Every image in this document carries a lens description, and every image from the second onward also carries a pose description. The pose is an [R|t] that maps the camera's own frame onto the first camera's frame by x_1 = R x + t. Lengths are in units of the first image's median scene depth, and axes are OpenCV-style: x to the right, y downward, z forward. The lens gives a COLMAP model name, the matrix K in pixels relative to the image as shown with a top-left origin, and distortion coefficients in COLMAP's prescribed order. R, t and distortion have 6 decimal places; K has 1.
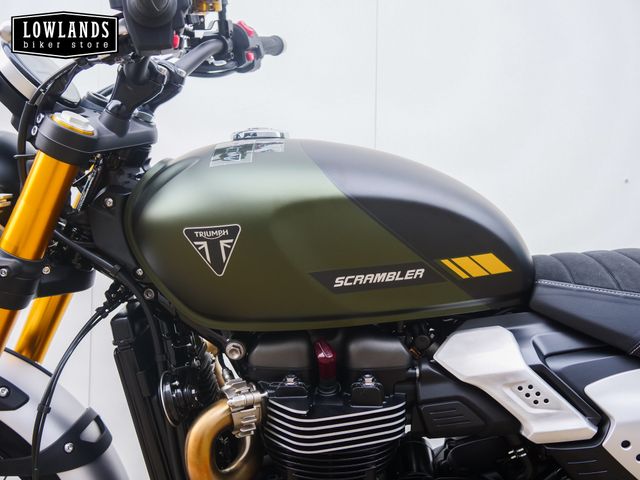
lens RADIAL K [[739.2, 0, 318.8], [0, 739.2, 223.8], [0, 0, 1]] dist [-0.005811, 0.021328]
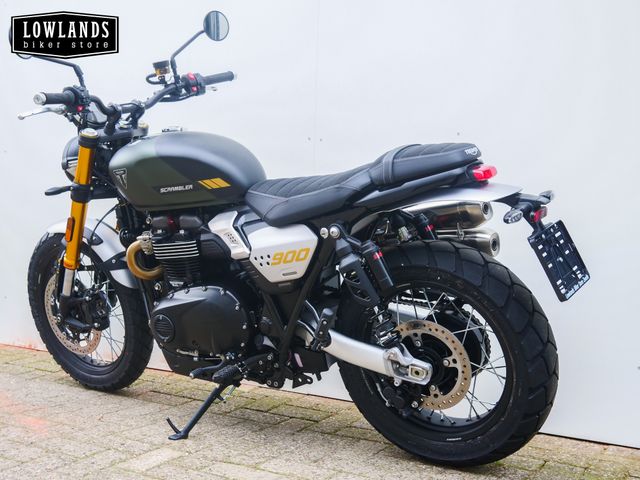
lens RADIAL K [[822.8, 0, 290.9], [0, 822.8, 239.8], [0, 0, 1]] dist [-0.003568, -0.002416]
pose [[0.809903, 0.020846, -0.586194, 1.936945], [0.025998, 0.997110, 0.071379, 0.054324], [0.585988, -0.073050, 0.807021, -0.979142]]
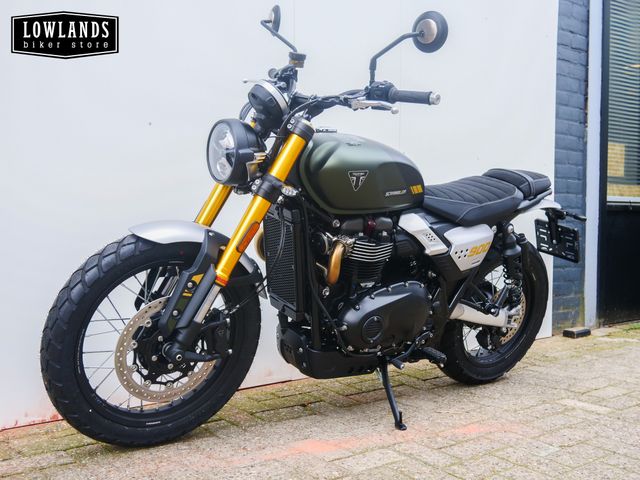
lens RADIAL K [[779.7, 0, 320.0], [0, 779.7, 240.0], [0, 0, 1]] dist [0.021848, -0.012772]
pose [[0.793327, -0.015748, 0.608592, -1.763205], [-0.040352, 0.996107, 0.078375, 0.031543], [-0.607457, -0.086735, 0.789603, -1.016437]]
